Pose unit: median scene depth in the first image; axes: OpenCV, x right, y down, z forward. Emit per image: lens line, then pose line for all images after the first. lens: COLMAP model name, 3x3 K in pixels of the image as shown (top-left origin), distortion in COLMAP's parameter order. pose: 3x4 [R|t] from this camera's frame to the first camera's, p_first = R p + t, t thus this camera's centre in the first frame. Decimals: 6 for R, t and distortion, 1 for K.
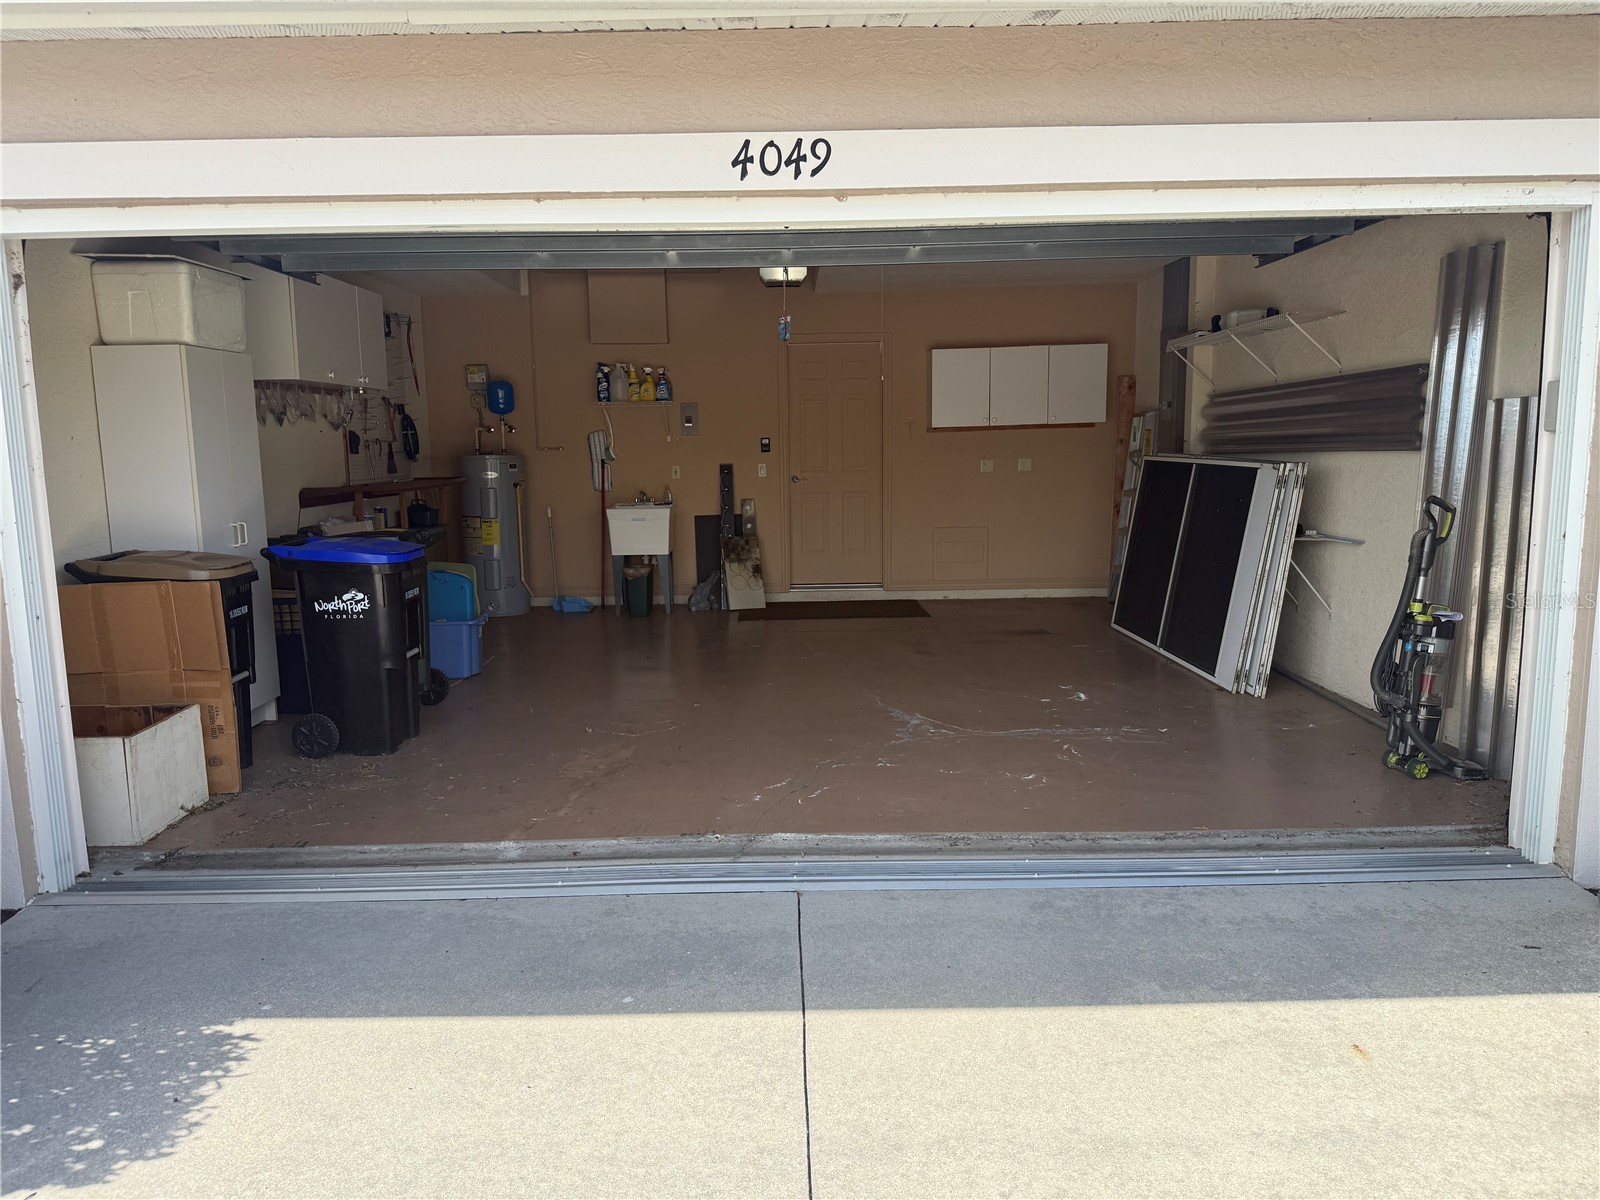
lens RADIAL K [[1113.7, 0, 802.6], [0, 1113.7, 608.4], [0, 0, 1]] dist [0.097680, -0.148067]
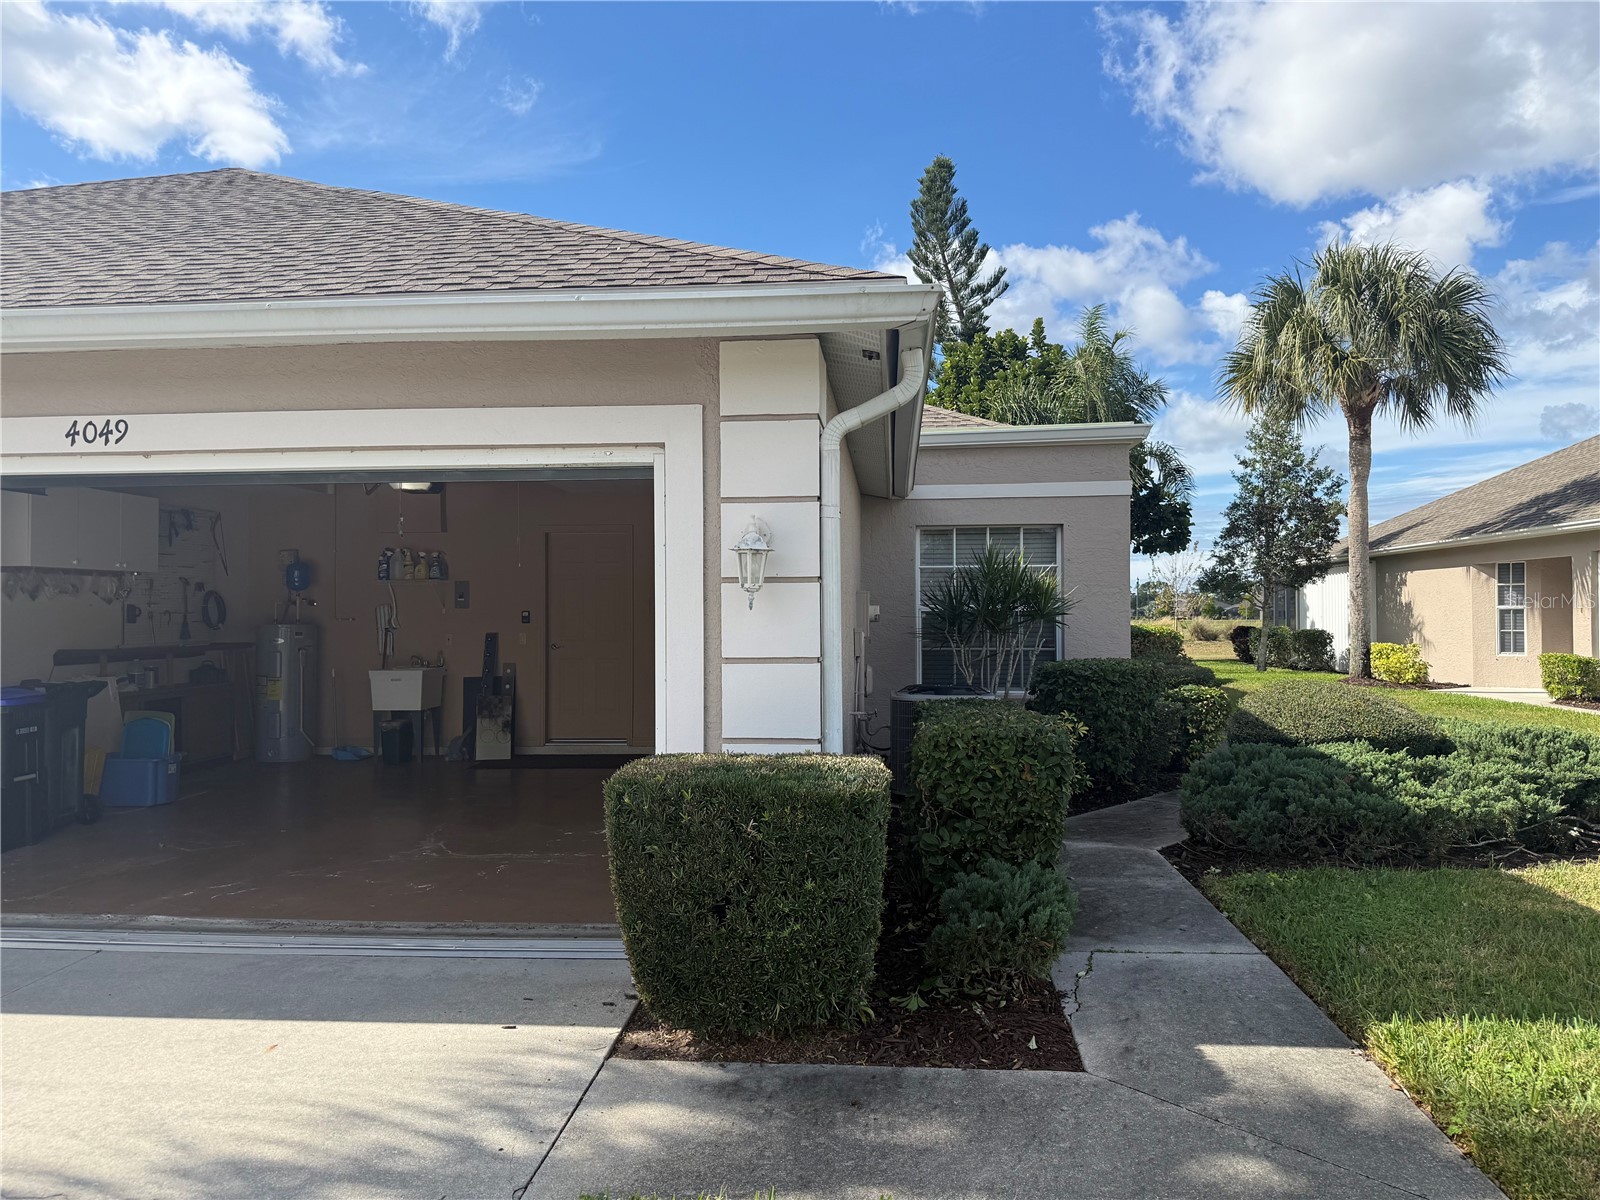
lens RADIAL K [[1114.1, 0, 800.0], [0, 1114.1, 600.0], [0, 0, 1]] dist [-0.002320, -0.006845]
pose [[0.996427, 0.006904, -0.084176, 0.424817], [-0.020040, 0.987517, -0.156230, 0.012989], [0.082047, 0.157359, 0.984127, -0.138847]]
